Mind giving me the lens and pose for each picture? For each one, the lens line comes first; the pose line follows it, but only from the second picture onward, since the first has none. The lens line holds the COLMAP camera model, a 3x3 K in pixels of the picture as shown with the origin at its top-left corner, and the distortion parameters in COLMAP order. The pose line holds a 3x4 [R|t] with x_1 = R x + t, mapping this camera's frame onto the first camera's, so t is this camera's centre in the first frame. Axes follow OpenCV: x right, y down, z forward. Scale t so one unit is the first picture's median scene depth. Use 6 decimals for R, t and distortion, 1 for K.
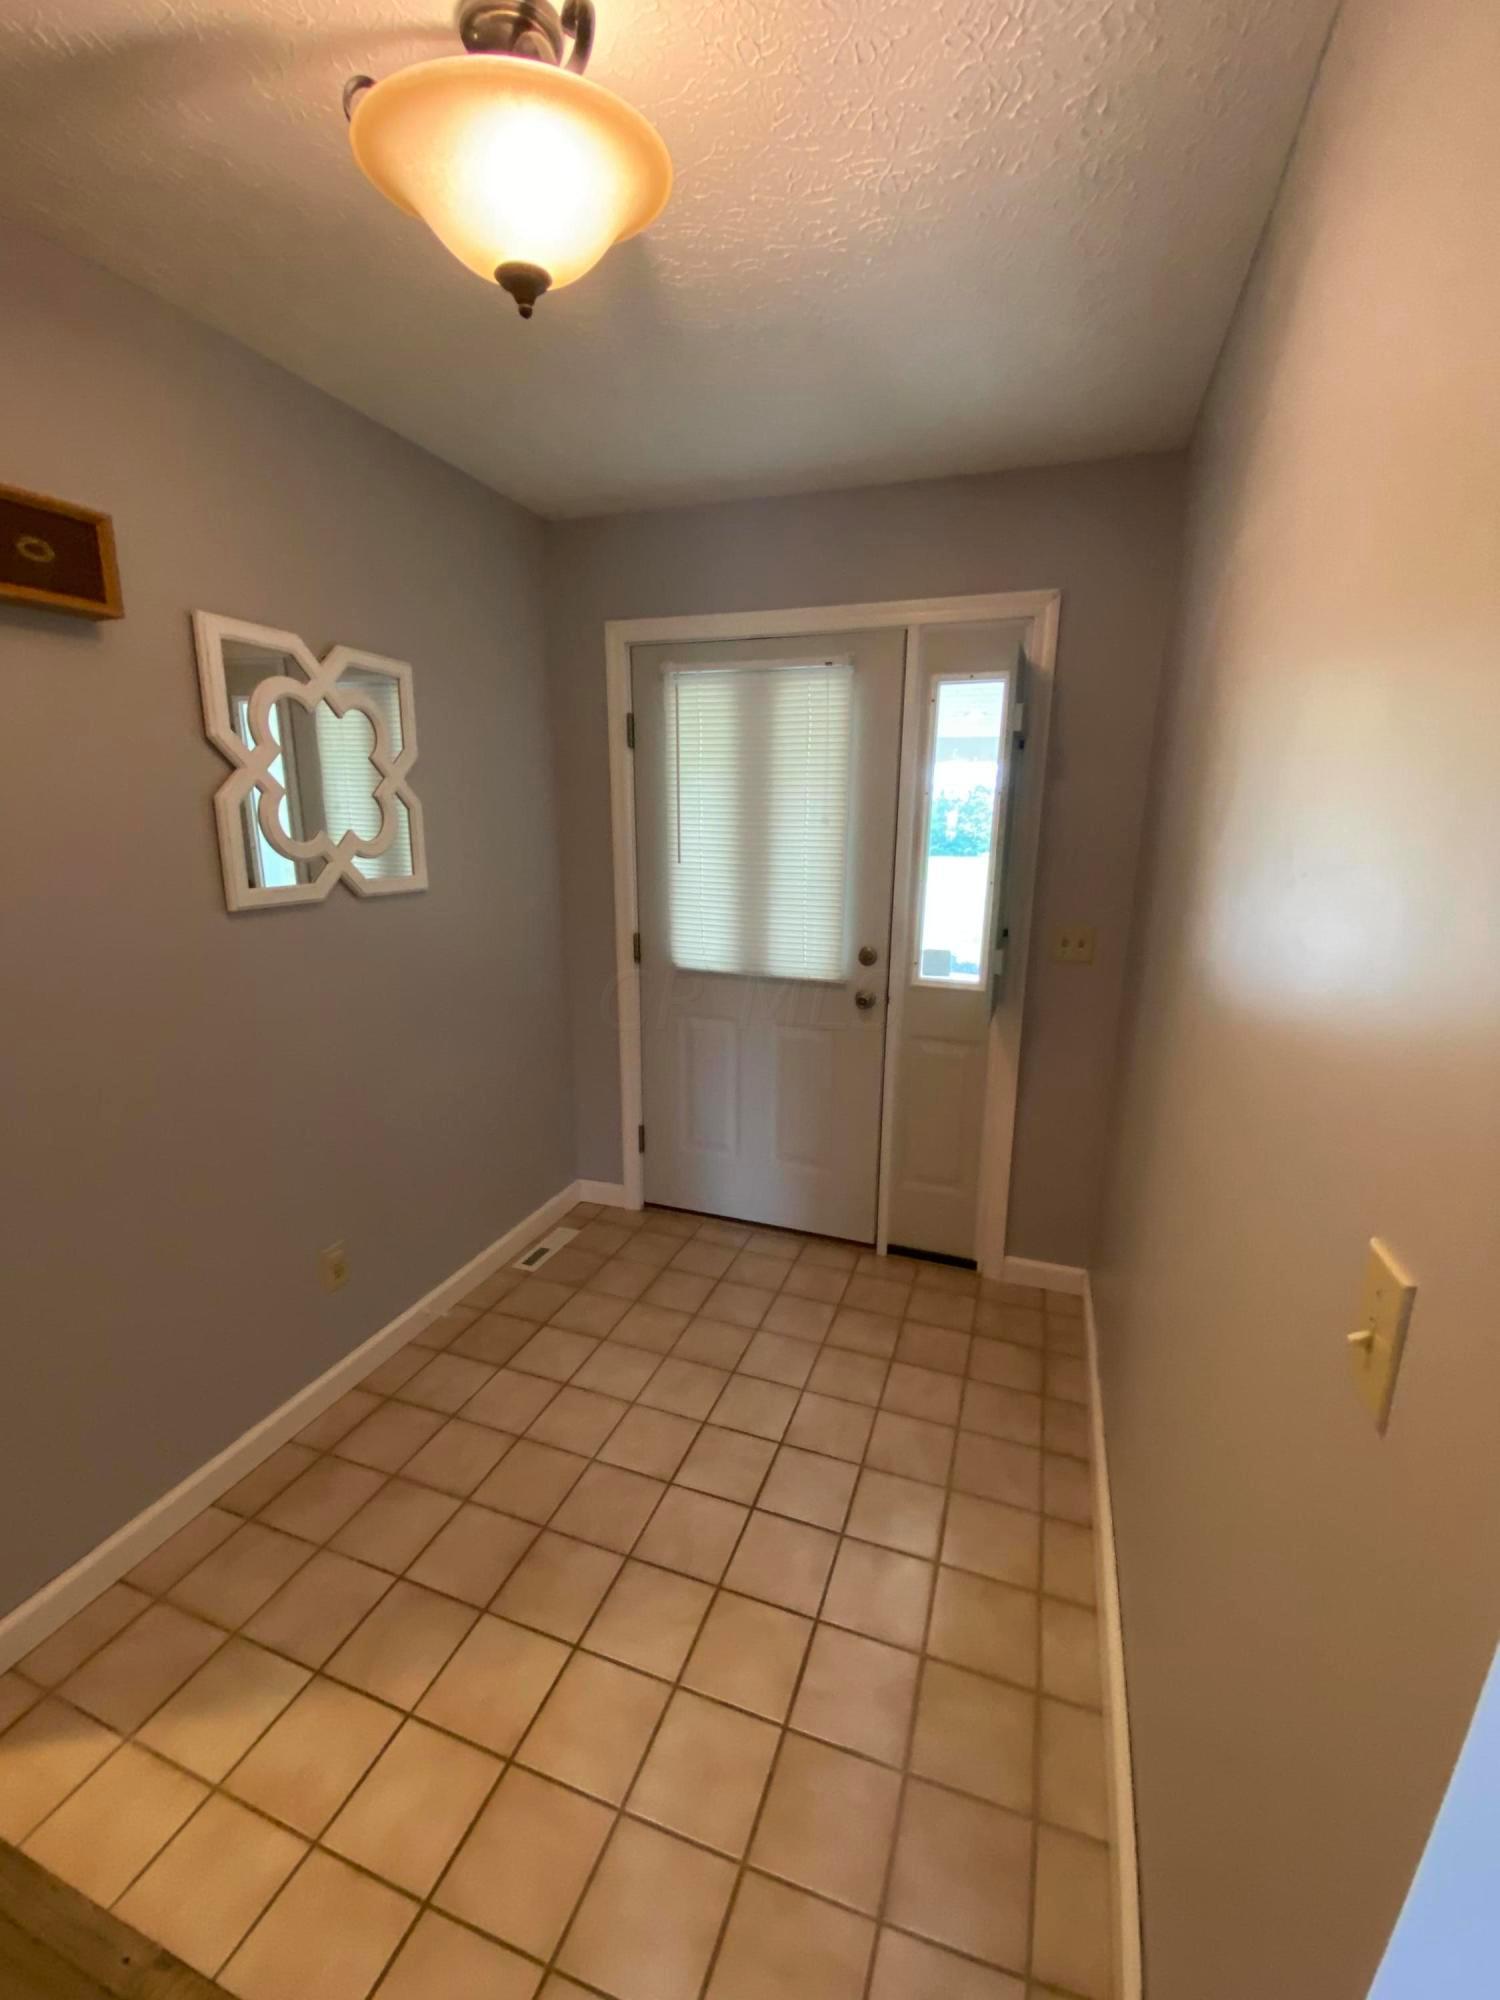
lens RADIAL K [[819.4, 0, 748.3], [0, 819.4, 999.6], [0, 0, 1]] dist [0.037296, -0.030971]
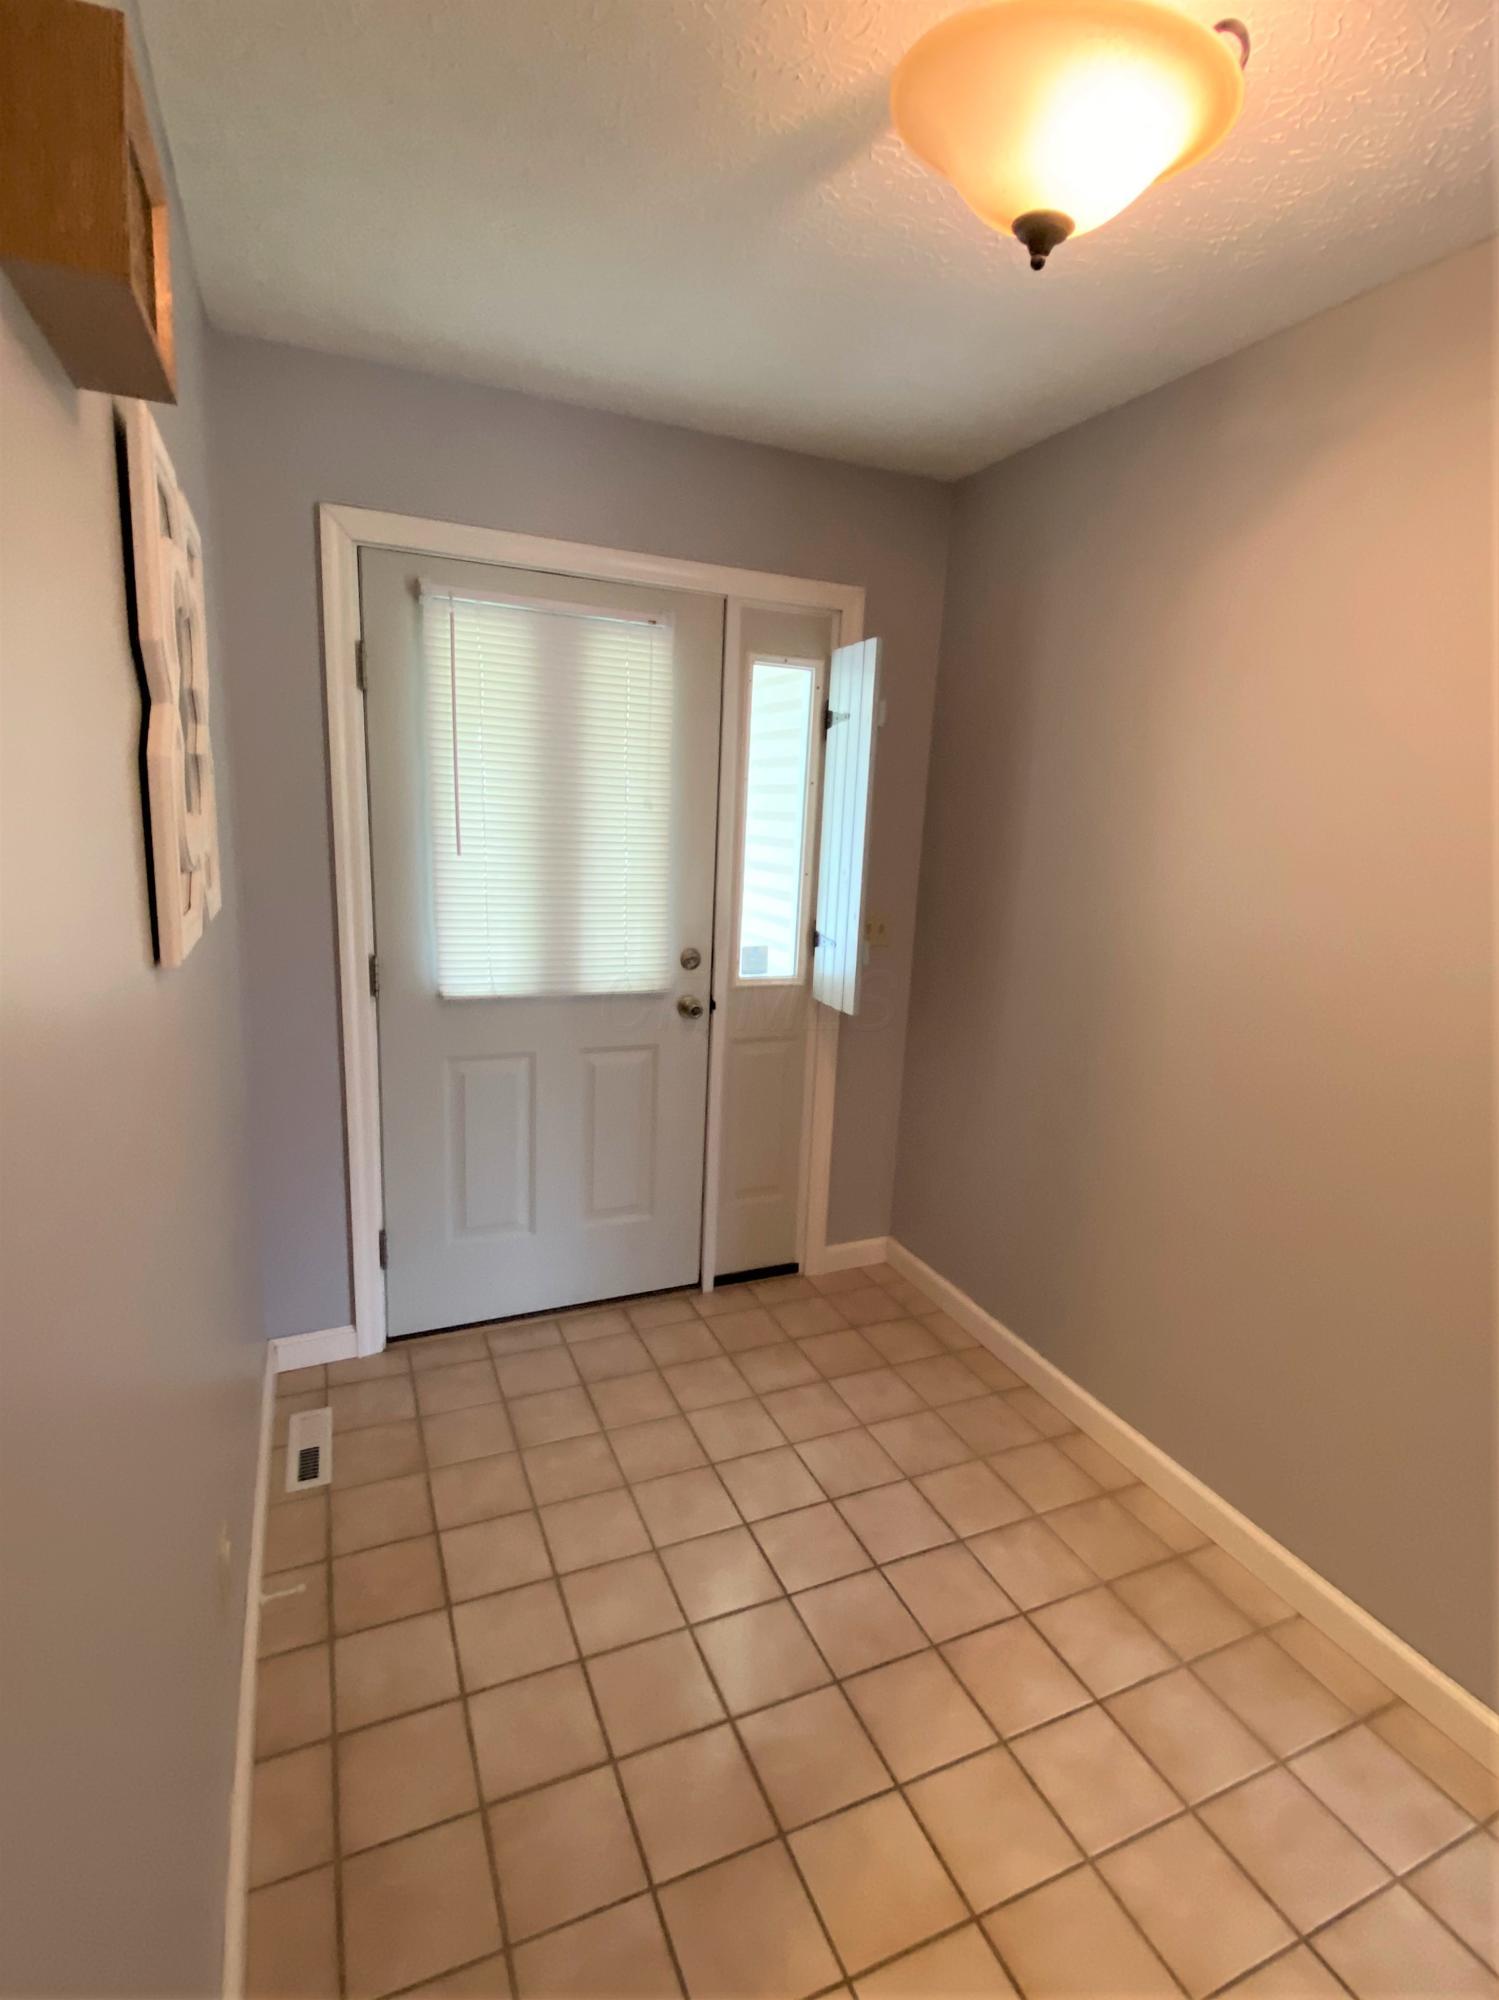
lens RADIAL K [[985.2, 0, 749.5], [0, 985.2, 1000.0], [0, 0, 1]] dist [0.038878, -0.035361]
pose [[0.721369, -0.117476, 0.682514, -0.630533], [0.117357, 0.991991, 0.046706, -0.060140], [-0.682535, 0.046405, 0.729379, 0.218664]]
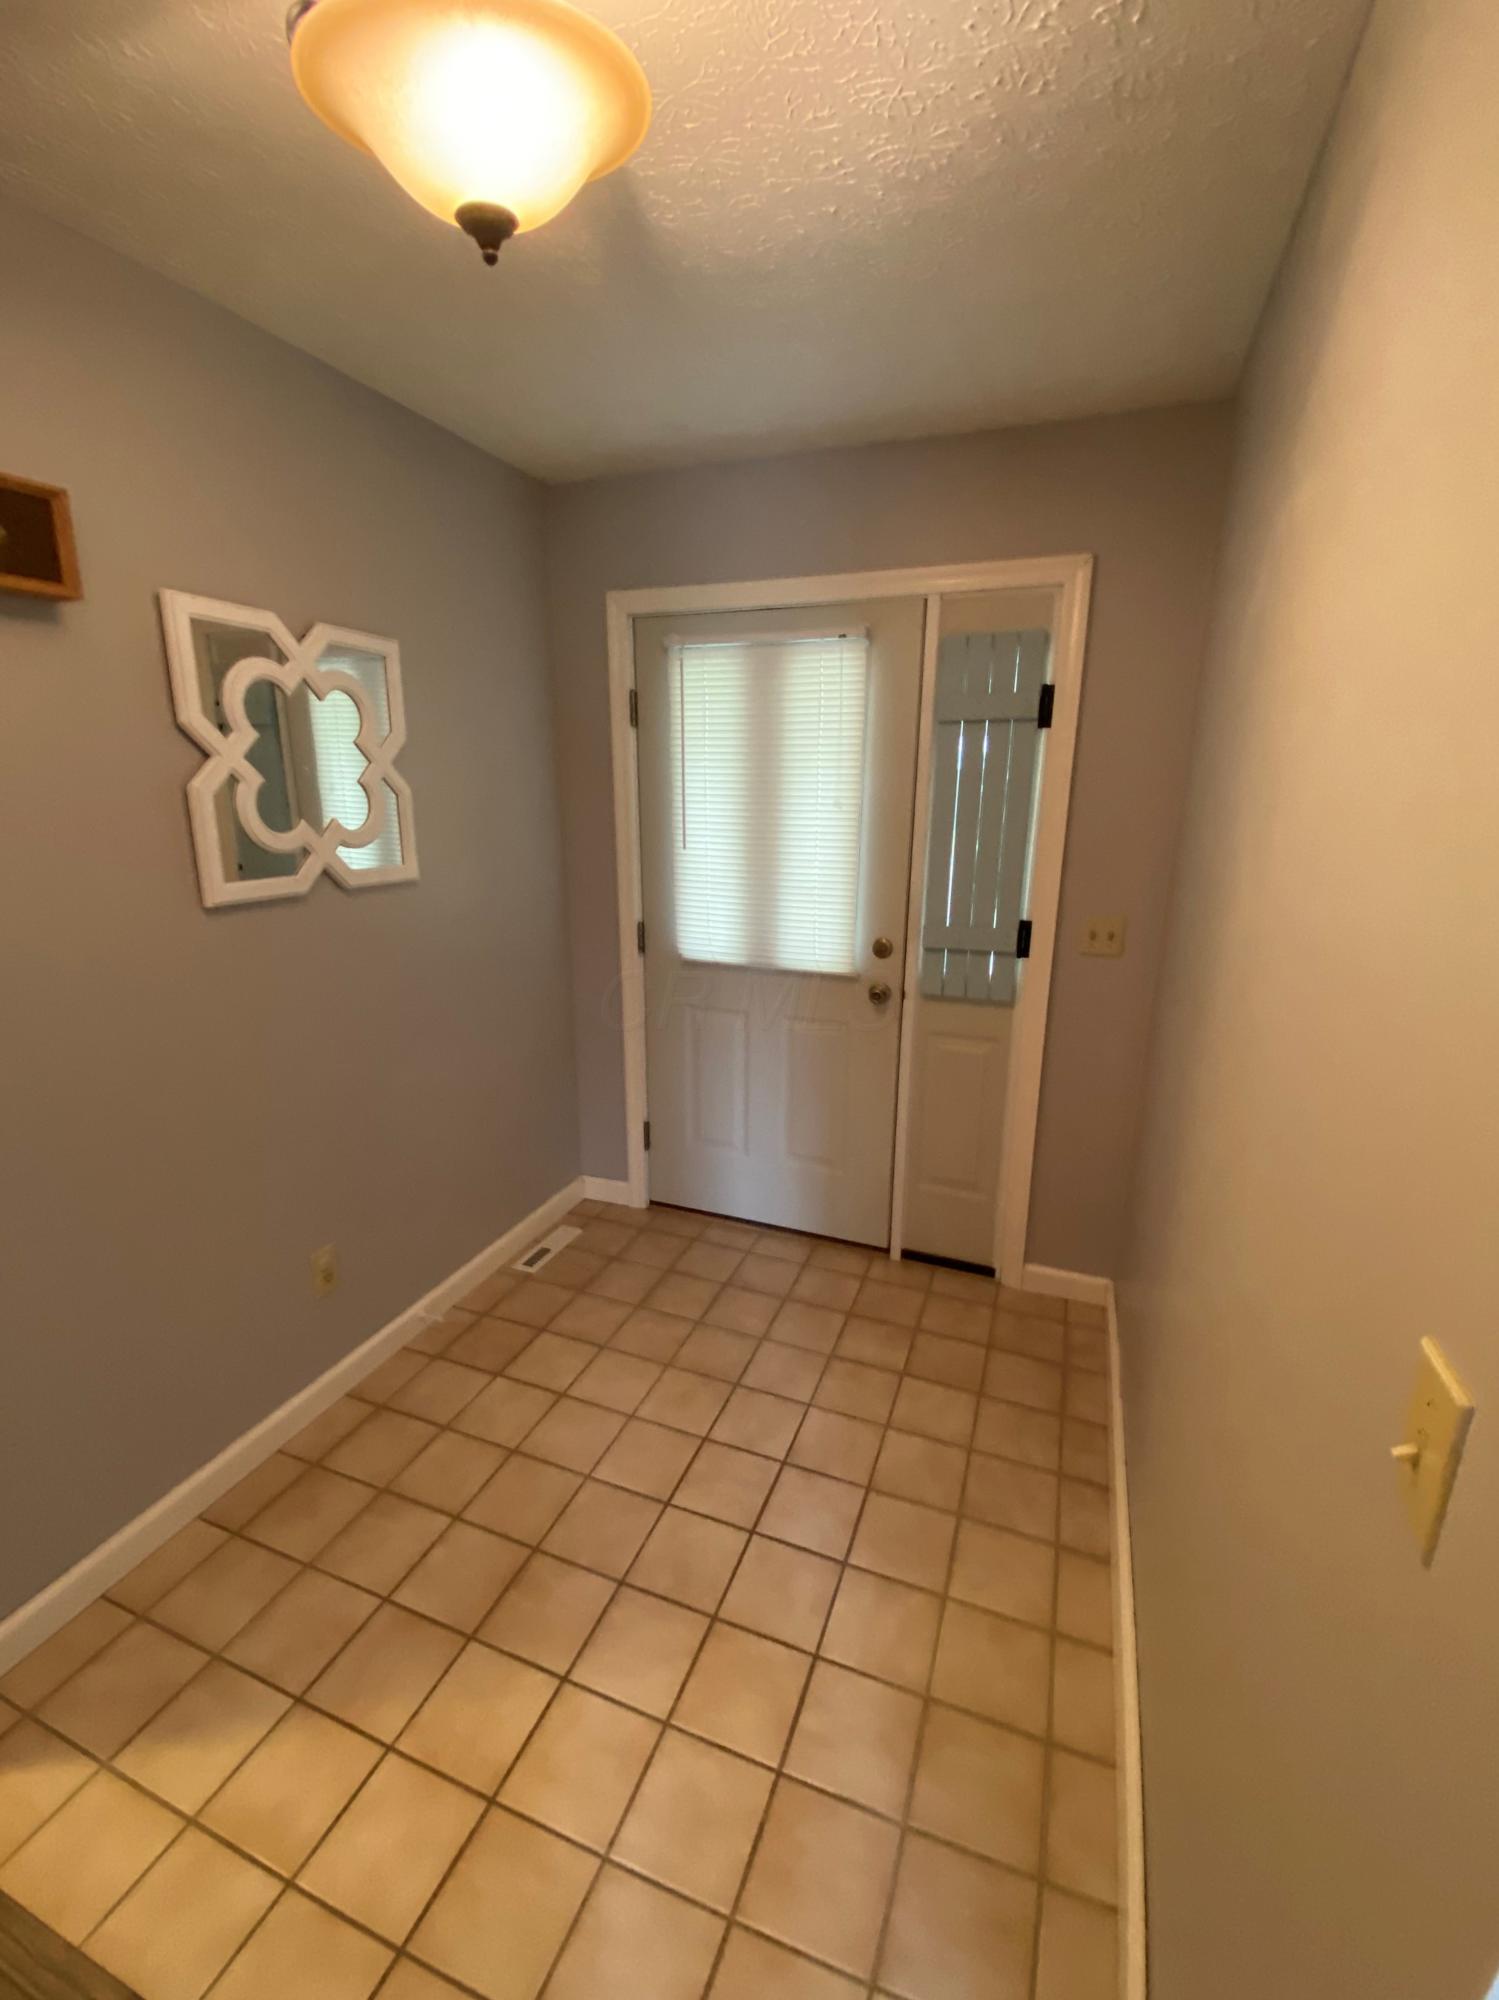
lens RADIAL K [[840.4, 0, 749.5], [0, 840.4, 1000.0], [0, 0, 1]] dist [0.030052, -0.025823]
pose [[0.999687, 0.003738, -0.024745, 0.019434], [-0.003032, 0.999589, 0.028498, -0.024077], [0.024841, -0.028414, 0.999288, 0.030313]]
